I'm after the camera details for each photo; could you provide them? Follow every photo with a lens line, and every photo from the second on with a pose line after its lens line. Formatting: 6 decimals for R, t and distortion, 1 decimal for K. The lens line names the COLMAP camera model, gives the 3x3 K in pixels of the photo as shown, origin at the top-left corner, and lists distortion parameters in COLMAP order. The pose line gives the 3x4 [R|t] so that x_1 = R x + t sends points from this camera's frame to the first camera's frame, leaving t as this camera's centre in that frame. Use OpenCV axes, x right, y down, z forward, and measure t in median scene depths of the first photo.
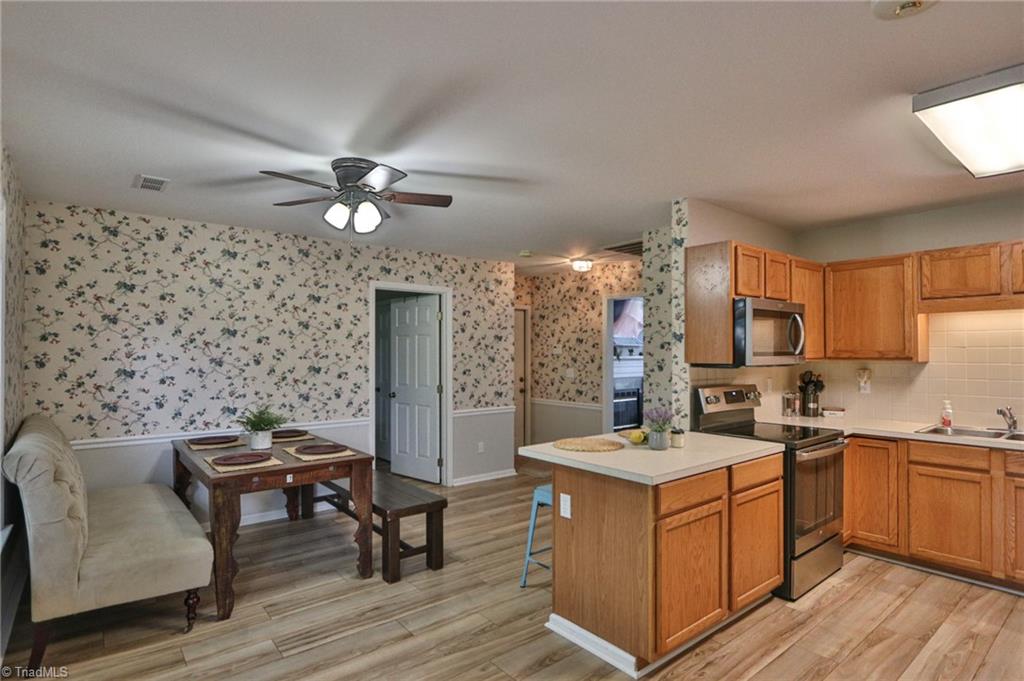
lens RADIAL K [[526.6, 0, 500.4], [0, 526.6, 346.7], [0, 0, 1]] dist [-0.015419, 0.001410]
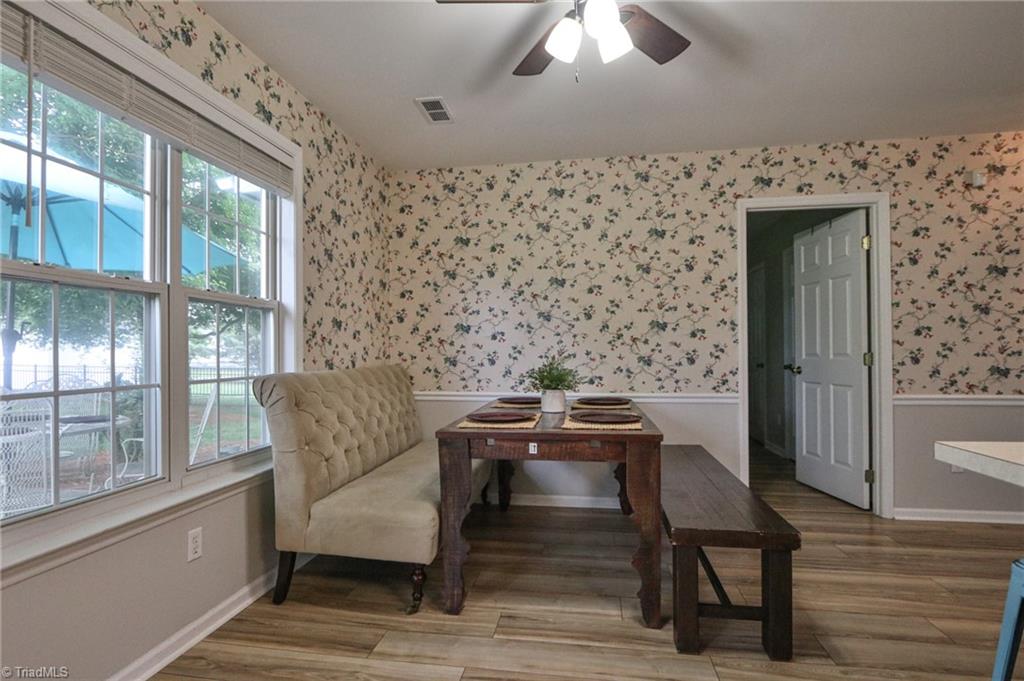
lens RADIAL K [[526.6, 0, 503.2], [0, 526.6, 346.8], [0, 0, 1]] dist [-0.015419, 0.001410]
pose [[0.671147, -0.009821, -0.741259, 0.067232], [0.013080, 0.999913, -0.001406, 0.076158], [0.741209, -0.008752, 0.671218, 0.327533]]
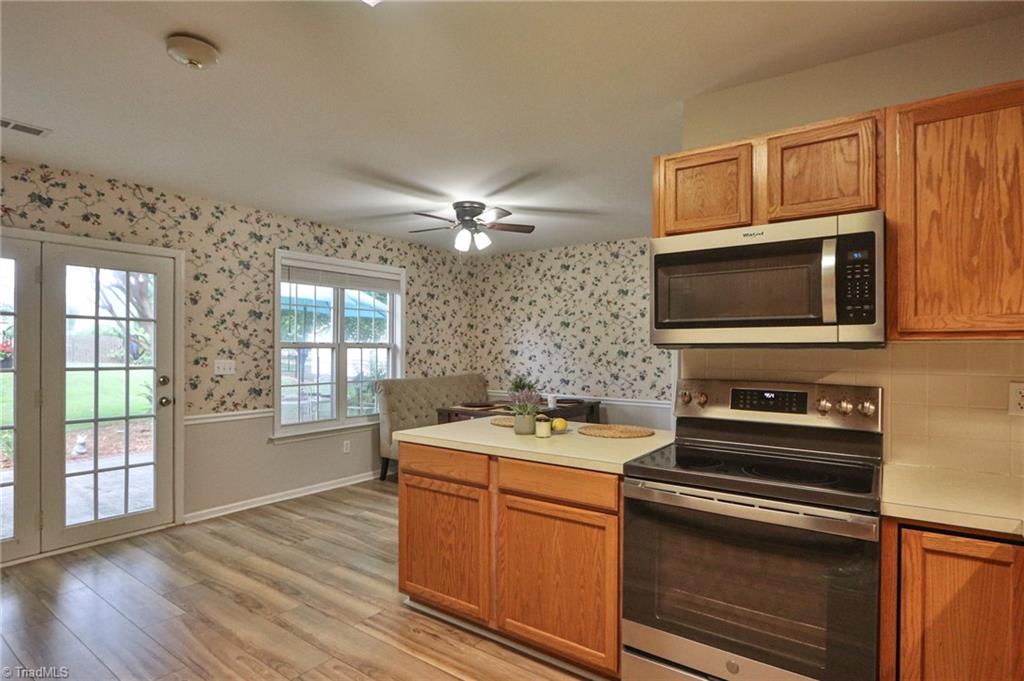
lens RADIAL K [[526.6, 0, 498.8], [0, 526.6, 348.6], [0, 0, 1]] dist [-0.015419, 0.001410]
pose [[0.273022, 0.004231, -0.961999, 0.720647], [0.005306, 0.999968, 0.005904, 0.025270], [0.961993, -0.006717, 0.272991, 0.435952]]
